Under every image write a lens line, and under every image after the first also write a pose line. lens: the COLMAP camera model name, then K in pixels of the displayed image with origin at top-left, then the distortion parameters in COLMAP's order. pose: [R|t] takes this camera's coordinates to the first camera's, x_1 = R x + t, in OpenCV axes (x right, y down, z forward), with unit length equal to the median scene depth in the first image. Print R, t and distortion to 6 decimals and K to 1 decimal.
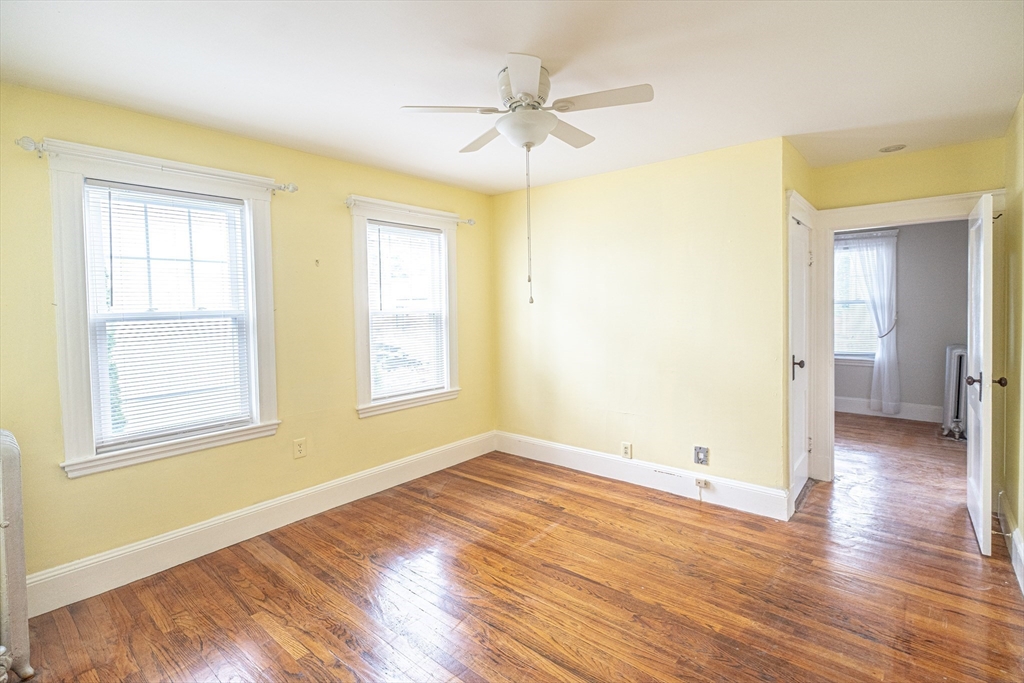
lens RADIAL K [[485.9, 0, 499.2], [0, 485.9, 323.6], [0, 0, 1]] dist [0.001188, -0.000482]
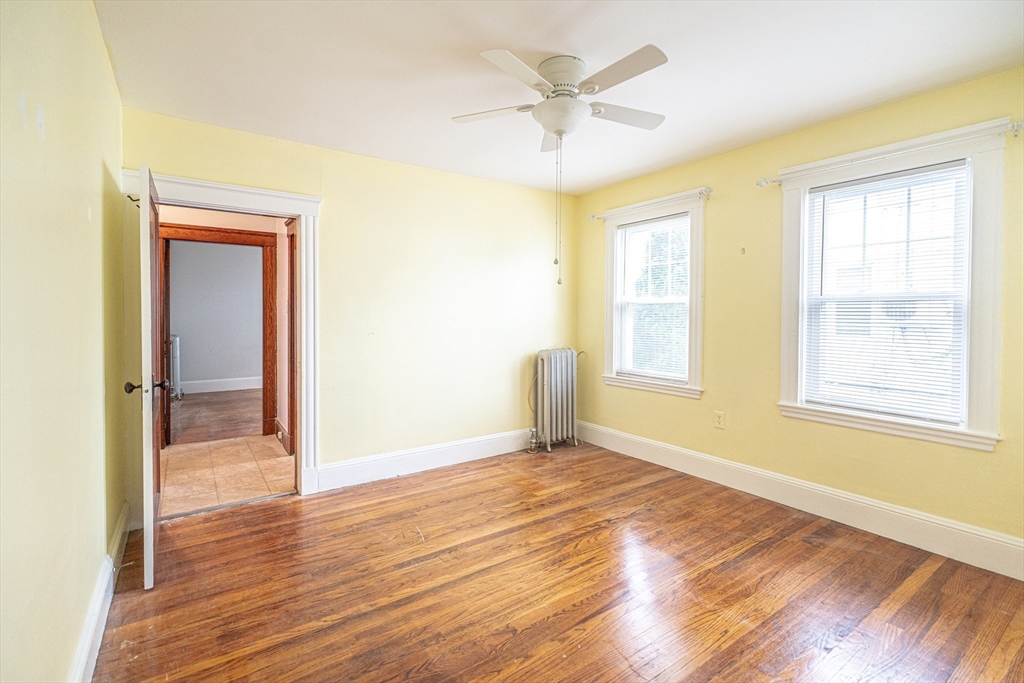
lens RADIAL K [[485.9, 0, 535.5], [0, 485.9, 322.1], [0, 0, 1]] dist [0.001188, -0.000482]
pose [[-0.227055, 0.035675, -0.973228, 0.771763], [-0.031533, 0.998536, 0.043960, -0.003747], [0.973371, 0.040670, -0.225598, 0.836234]]
